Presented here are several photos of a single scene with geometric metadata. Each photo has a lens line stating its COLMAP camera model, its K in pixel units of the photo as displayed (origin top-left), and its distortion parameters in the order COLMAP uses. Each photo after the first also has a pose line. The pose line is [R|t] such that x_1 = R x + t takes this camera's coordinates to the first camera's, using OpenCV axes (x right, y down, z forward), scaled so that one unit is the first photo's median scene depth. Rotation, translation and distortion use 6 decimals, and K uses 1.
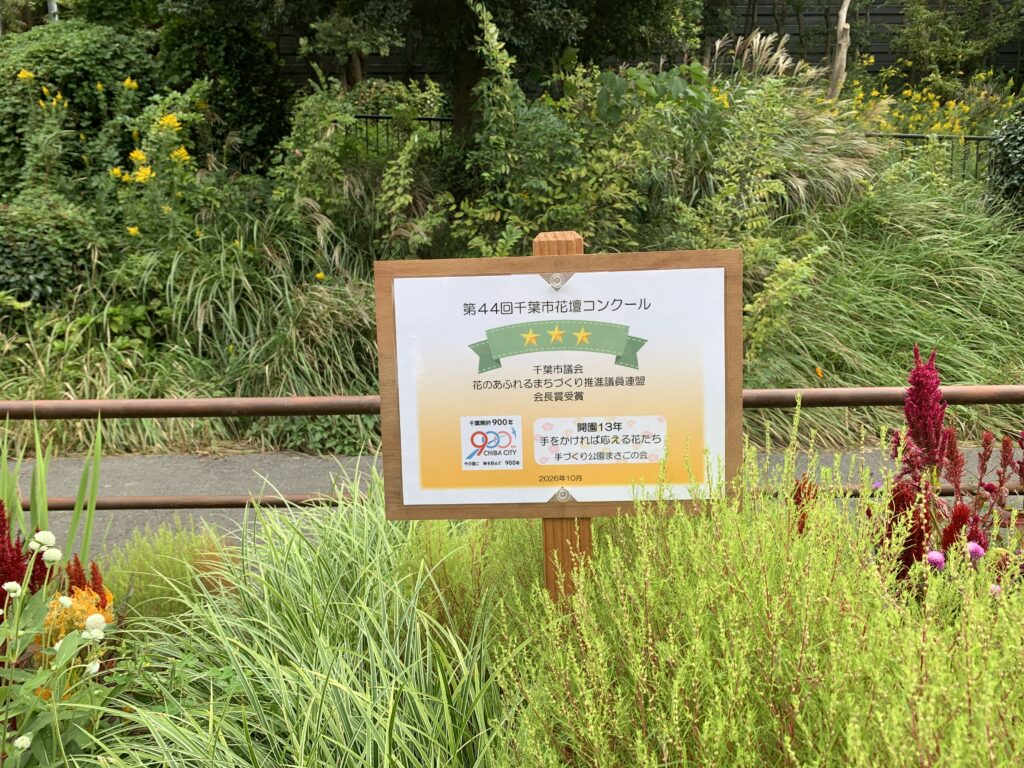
lens RADIAL K [[737.3, 0, 512.0], [0, 737.3, 384.0], [0, 0, 1]] dist [0.005213, -0.005004]
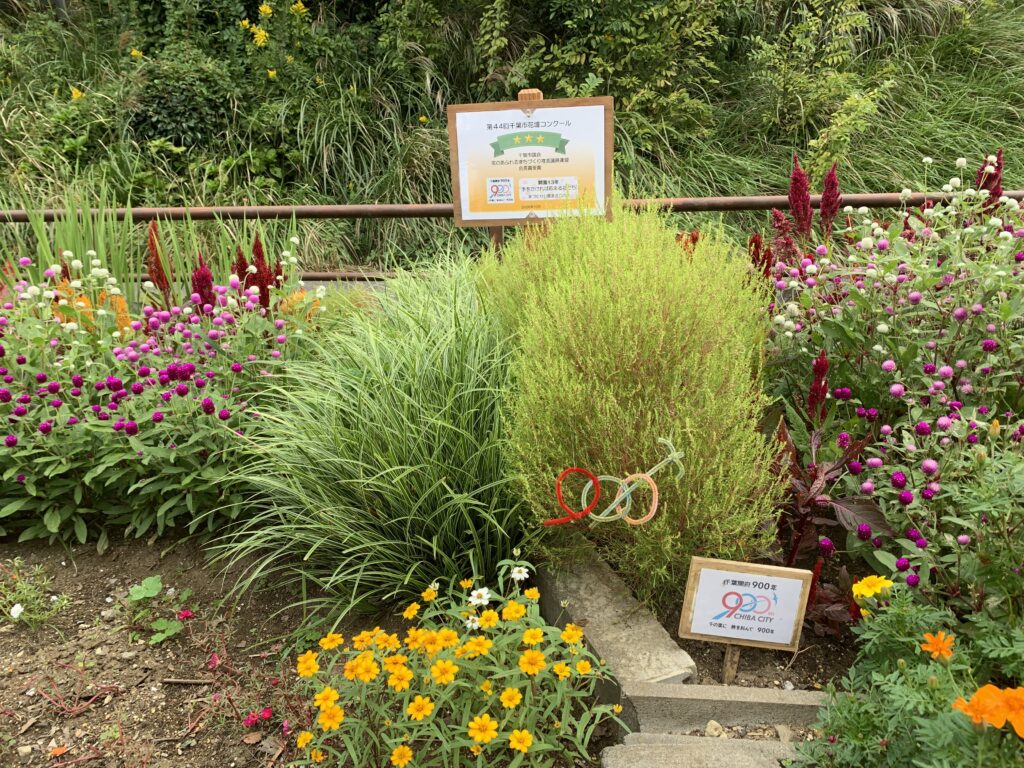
lens RADIAL K [[776.3, 0, 517.4], [0, 776.3, 382.2], [0, 0, 1]] dist [0.005817, -0.004921]
pose [[0.990413, 0.027863, -0.135300, 0.052282], [-0.003142, 0.983737, 0.179585, 0.033616], [0.138103, -0.177438, 0.974394, -0.200807]]
